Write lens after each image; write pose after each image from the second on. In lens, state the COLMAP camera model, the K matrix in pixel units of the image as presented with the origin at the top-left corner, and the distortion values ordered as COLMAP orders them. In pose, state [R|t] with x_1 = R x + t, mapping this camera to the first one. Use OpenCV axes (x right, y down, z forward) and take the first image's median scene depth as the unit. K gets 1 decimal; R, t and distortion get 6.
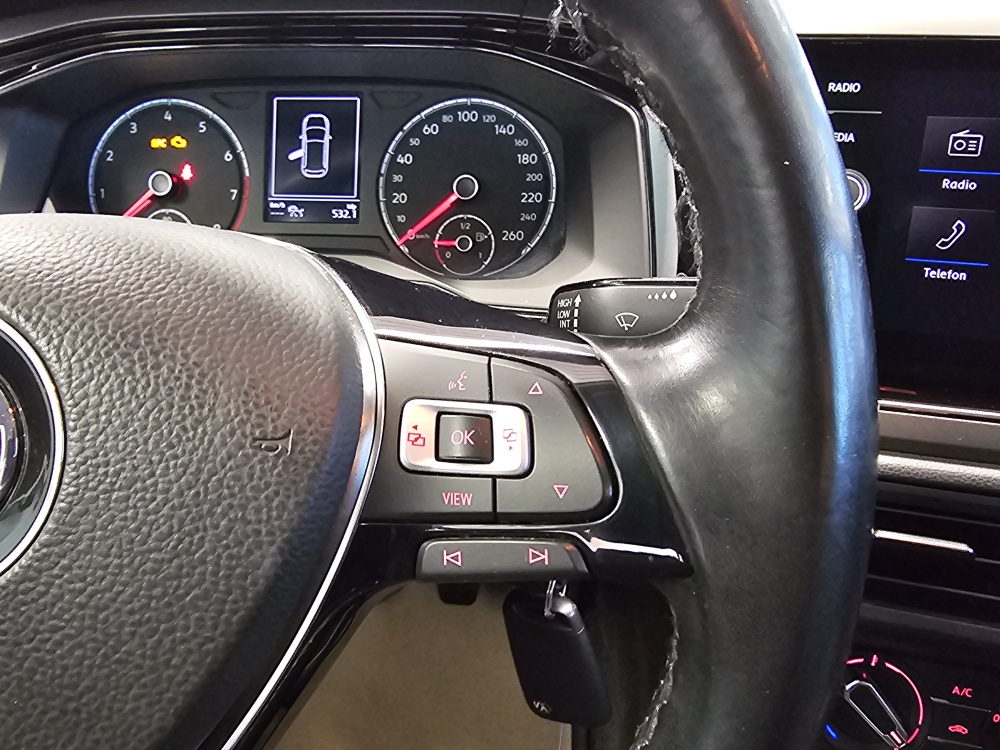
lens RADIAL K [[677.1, 0, 439.2], [0, 677.1, 379.8], [0, 0, 1]] dist [0.001525, -0.008387]
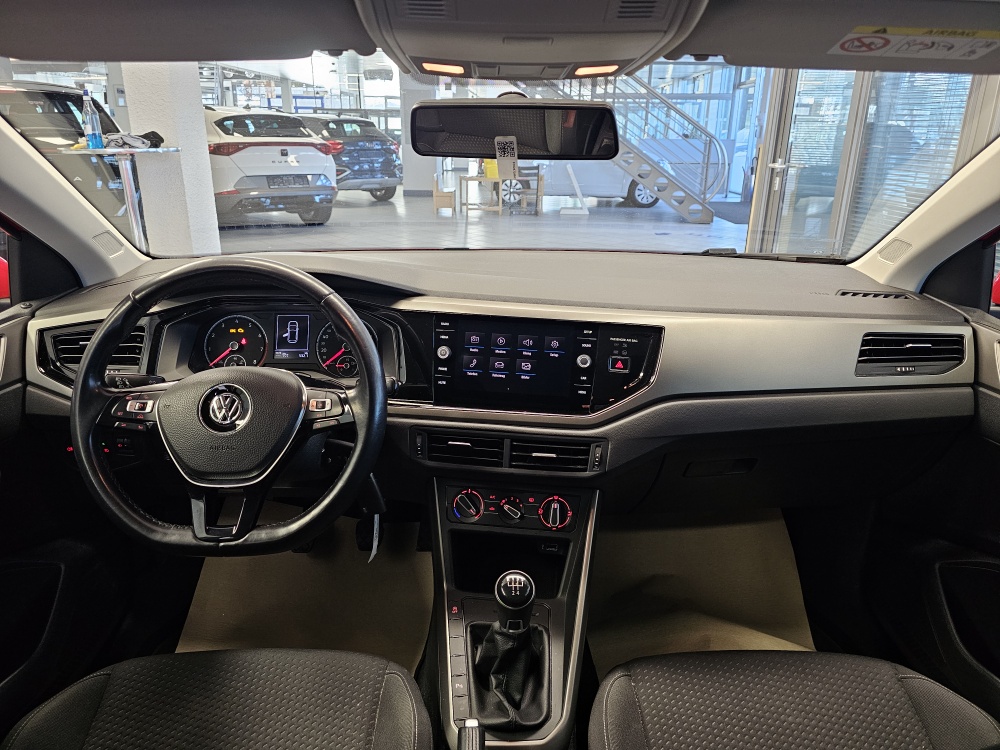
lens RADIAL K [[666.0, 0, 510.4], [0, 666.0, 374.6], [0, 0, 1]] dist [0.007079, -0.017306]
pose [[0.989445, -0.018798, 0.143682, 0.305251], [0.040822, 0.987551, -0.151908, 0.280478], [-0.139037, 0.156170, 0.977895, -1.777671]]
